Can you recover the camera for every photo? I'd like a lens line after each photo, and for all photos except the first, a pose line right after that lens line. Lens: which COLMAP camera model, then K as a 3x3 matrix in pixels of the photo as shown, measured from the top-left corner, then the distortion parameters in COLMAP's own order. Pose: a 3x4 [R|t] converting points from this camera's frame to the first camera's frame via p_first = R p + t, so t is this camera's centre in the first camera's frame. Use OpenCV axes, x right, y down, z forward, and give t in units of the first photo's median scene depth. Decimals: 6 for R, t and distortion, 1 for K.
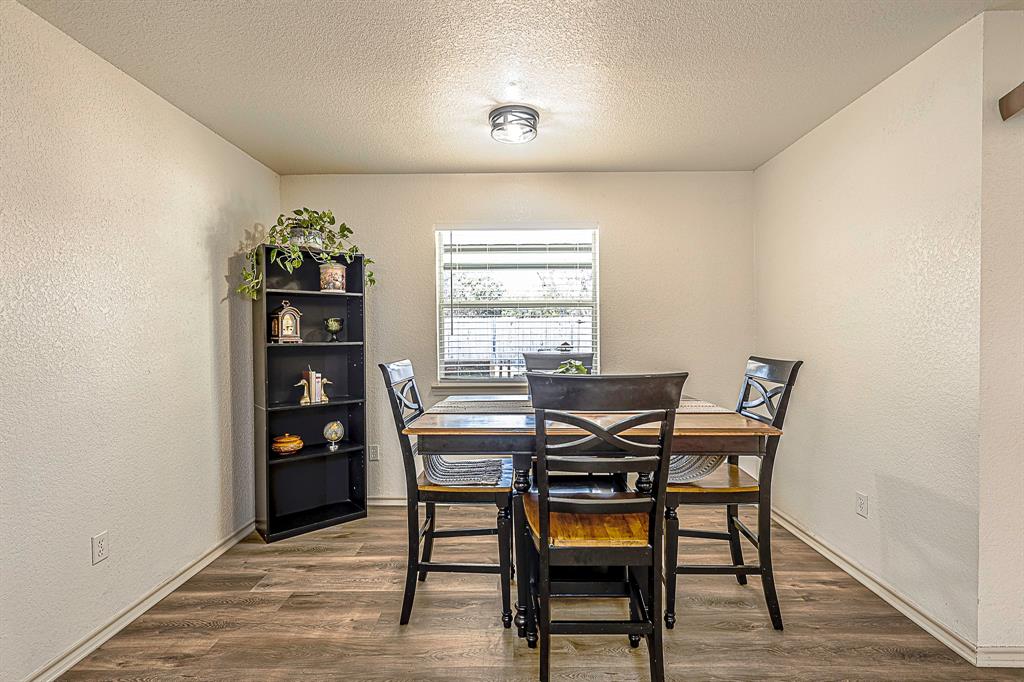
lens RADIAL K [[475.1, 0, 509.7], [0, 475.1, 341.4], [0, 0, 1]] dist [0.002337, 0.001514]
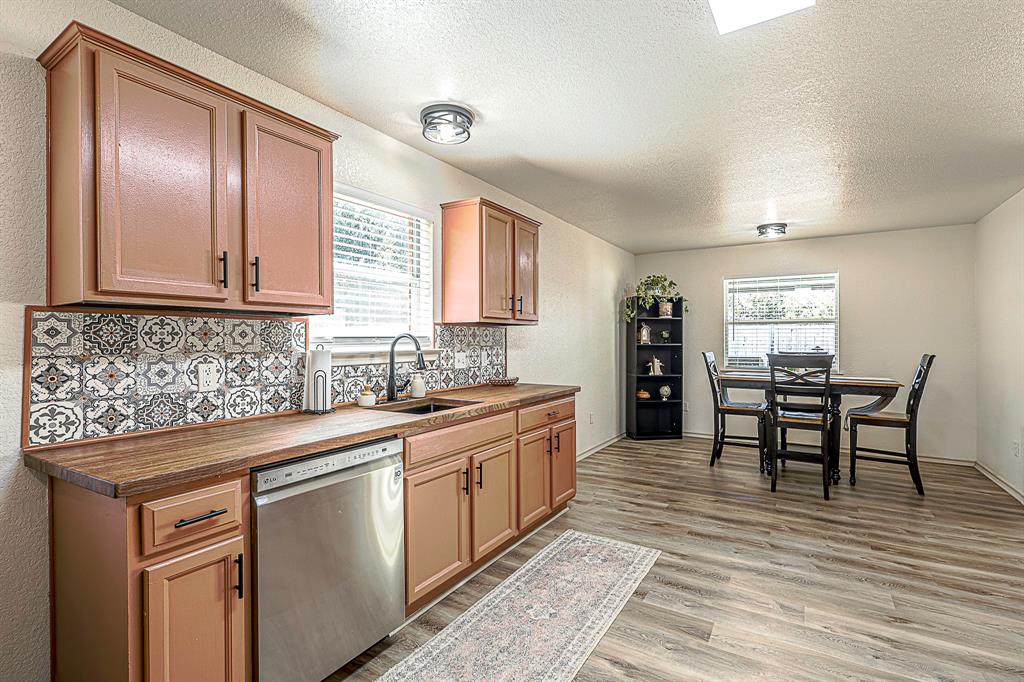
lens RADIAL K [[475.1, 0, 514.4], [0, 475.1, 339.1], [0, 0, 1]] dist [0.002337, 0.001514]
pose [[0.858314, 0.006820, -0.513079, 0.086108], [-0.014595, 0.999832, -0.011125, 0.013699], [0.512917, 0.017037, 0.858269, -0.958120]]
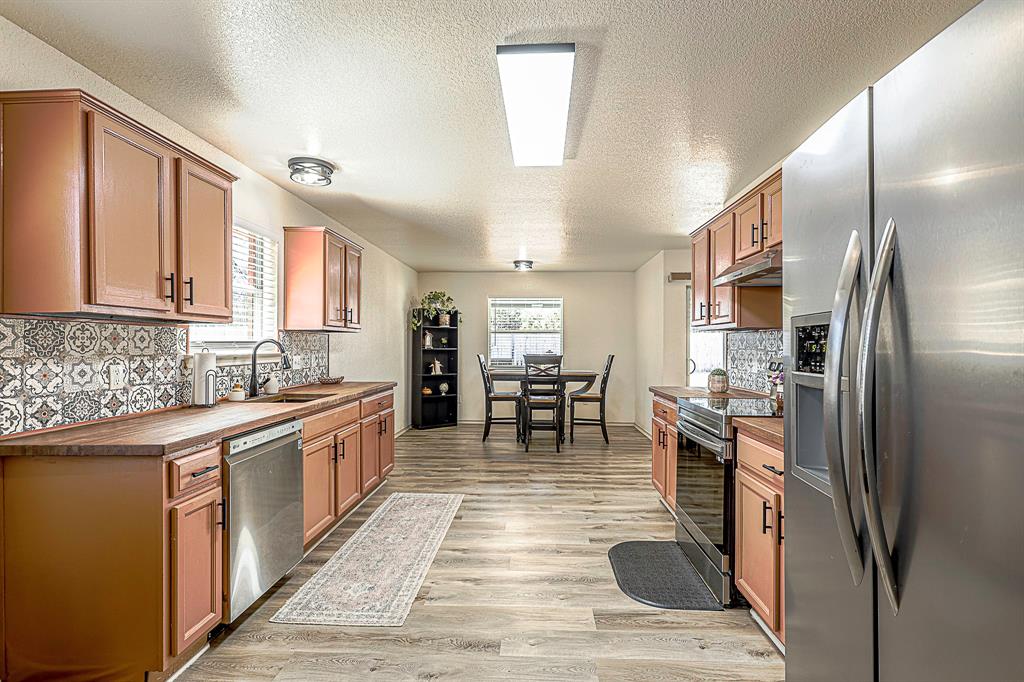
lens RADIAL K [[475.1, 0, 511.7], [0, 475.1, 340.8], [0, 0, 1]] dist [0.002337, 0.001514]
pose [[0.999409, 0.007547, -0.033535, 0.031570], [-0.008405, 0.999639, -0.025515, 0.022223], [0.033330, 0.025782, 0.999112, -1.312022]]
